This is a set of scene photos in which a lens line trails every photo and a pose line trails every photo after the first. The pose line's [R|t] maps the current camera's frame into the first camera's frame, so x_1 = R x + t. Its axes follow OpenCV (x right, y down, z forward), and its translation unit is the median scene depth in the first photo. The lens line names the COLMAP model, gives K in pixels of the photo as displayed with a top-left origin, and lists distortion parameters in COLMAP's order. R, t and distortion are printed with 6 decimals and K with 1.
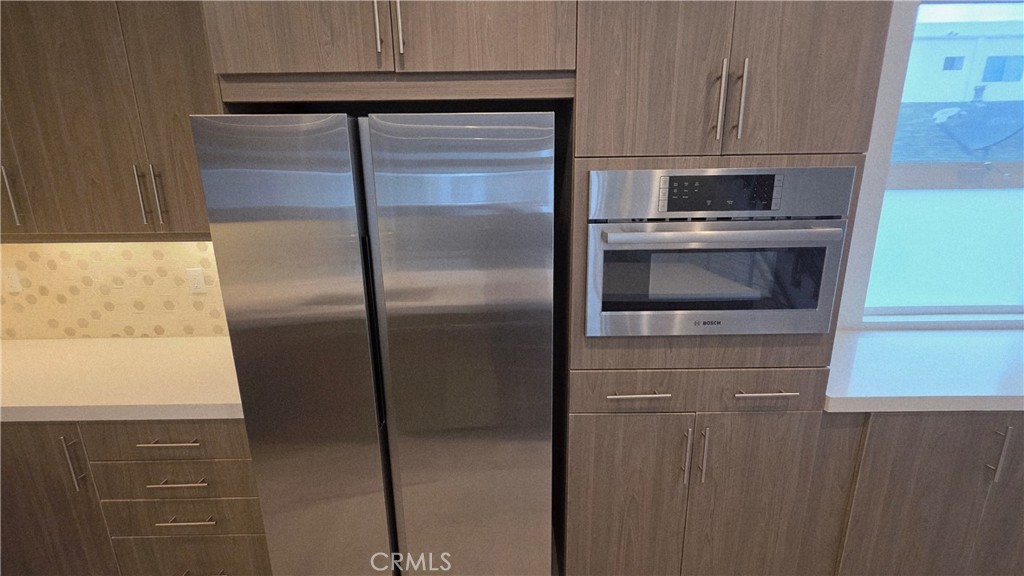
lens RADIAL K [[430.0, 0, 510.0], [0, 430.0, 293.2], [0, 0, 1]] dist [0.001451, -0.000132]
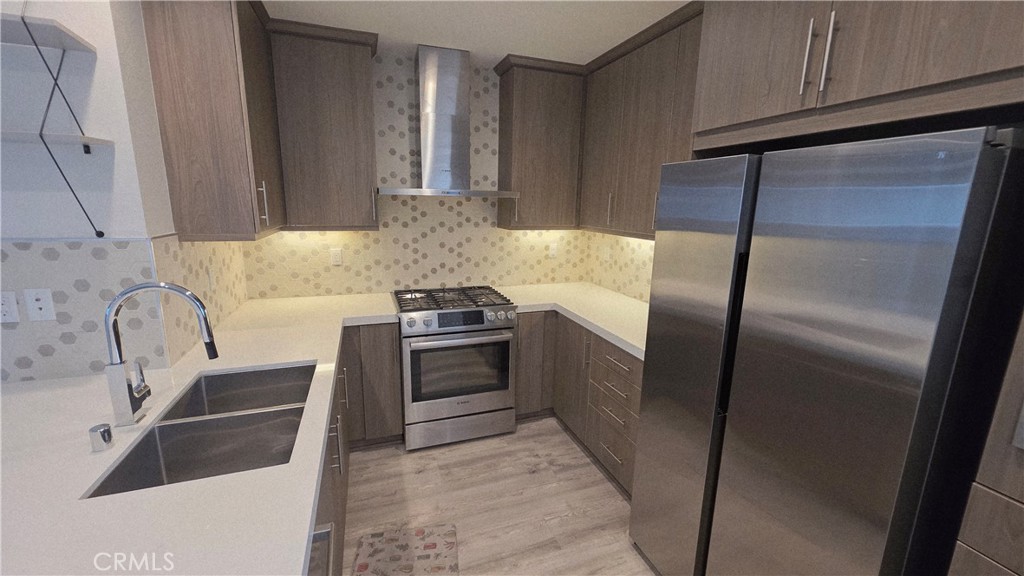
lens RADIAL K [[415.0, 0, 513.1], [0, 415.0, 283.7], [0, 0, 1]] dist [0.000585, -0.000052]
pose [[0.328115, 0.199562, -0.923318, 0.522657], [-0.258011, 0.959198, 0.115629, -0.014006], [0.908720, 0.200286, 0.366216, 0.014084]]
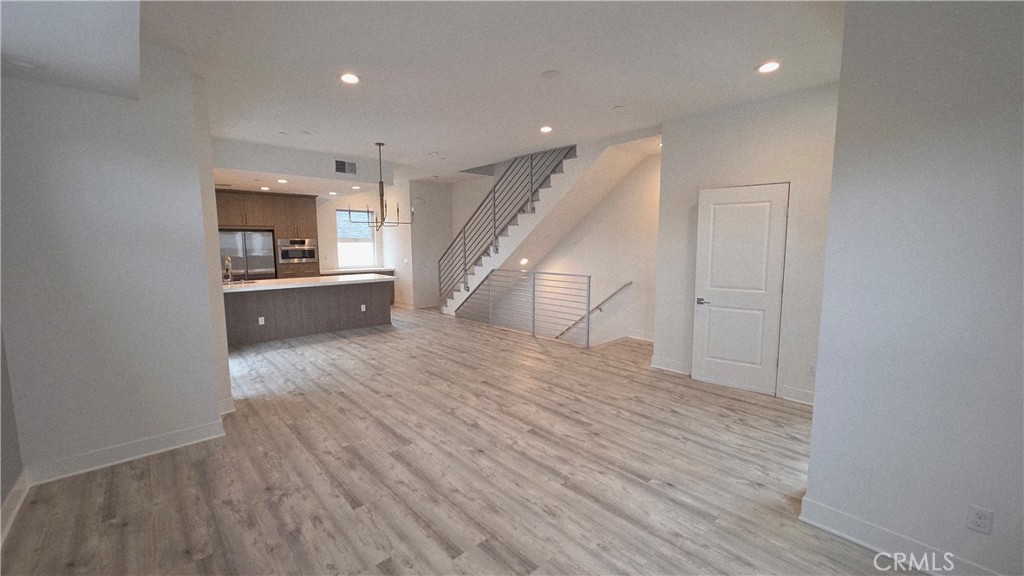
lens RADIAL K [[407.1, 0, 505.7], [0, 407.1, 280.4], [0, 0, 1]] dist [0.002434, 0.000031]
pose [[0.749652, -0.059992, 0.659108, -1.414849], [0.165104, 0.981349, -0.098463, 1.614899], [-0.640908, 0.182634, 0.745575, -6.107767]]
